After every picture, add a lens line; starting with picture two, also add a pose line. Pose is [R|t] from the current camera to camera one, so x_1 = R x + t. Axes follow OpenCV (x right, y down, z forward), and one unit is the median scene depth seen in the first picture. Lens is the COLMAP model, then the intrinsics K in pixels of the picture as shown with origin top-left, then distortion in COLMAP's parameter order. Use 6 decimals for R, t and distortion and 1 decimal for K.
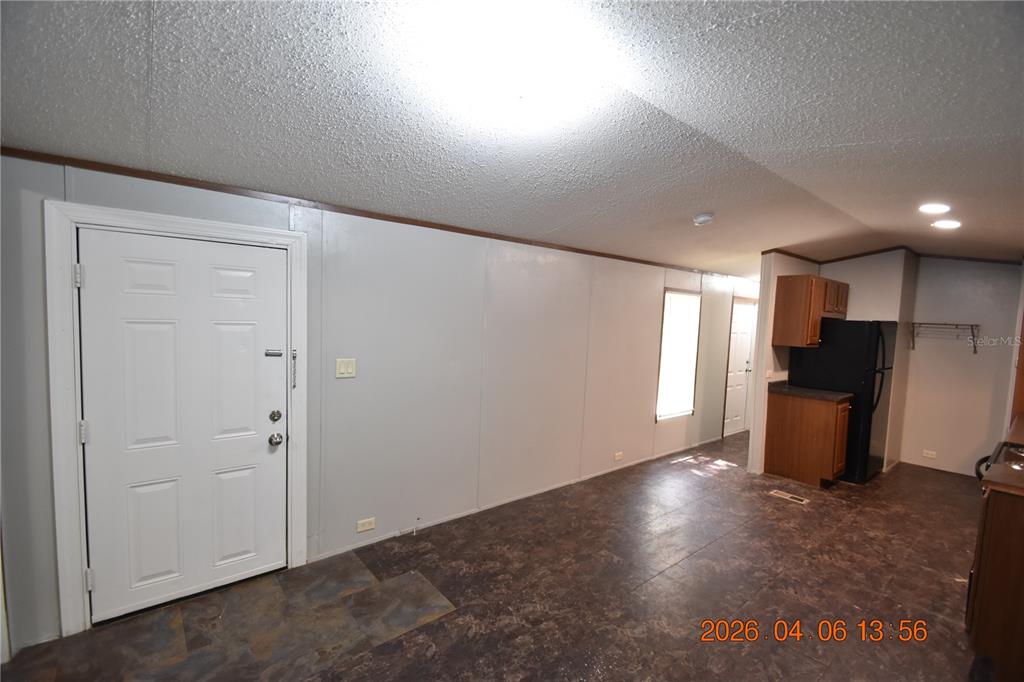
lens RADIAL K [[447.8, 0, 507.9], [0, 447.8, 342.6], [0, 0, 1]] dist [-0.004281, -0.007838]
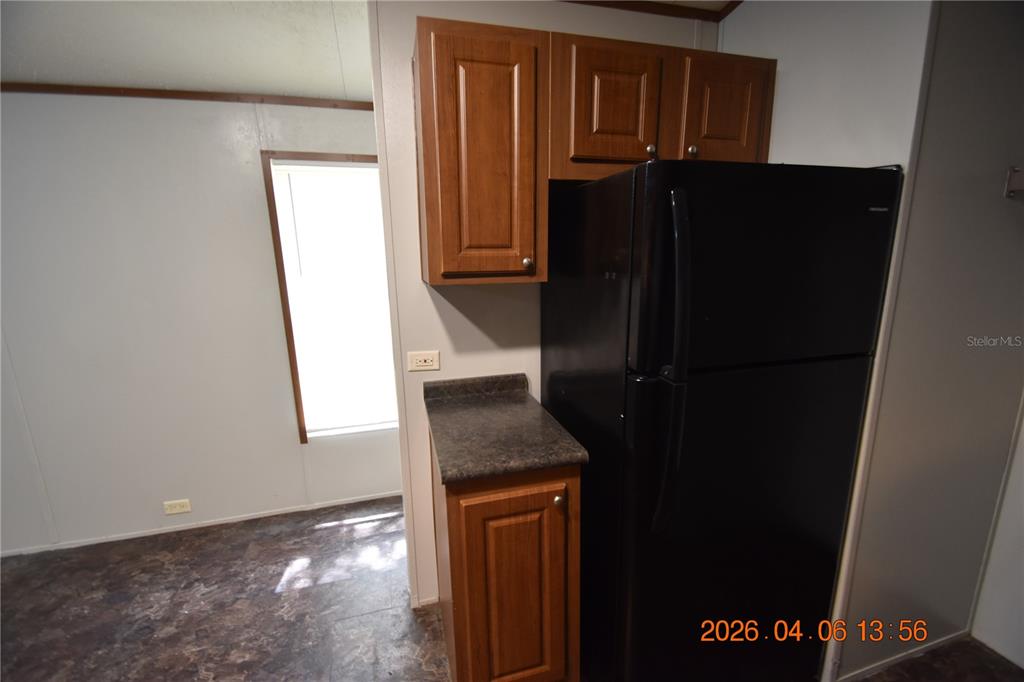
lens RADIAL K [[447.8, 0, 519.8], [0, 447.8, 348.8], [0, 0, 1]] dist [-0.004281, -0.007838]
pose [[0.926753, 0.029790, -0.374489, 1.042764], [0.028347, 0.988464, 0.148781, 0.013184], [0.374601, -0.148499, 0.915217, 0.925311]]
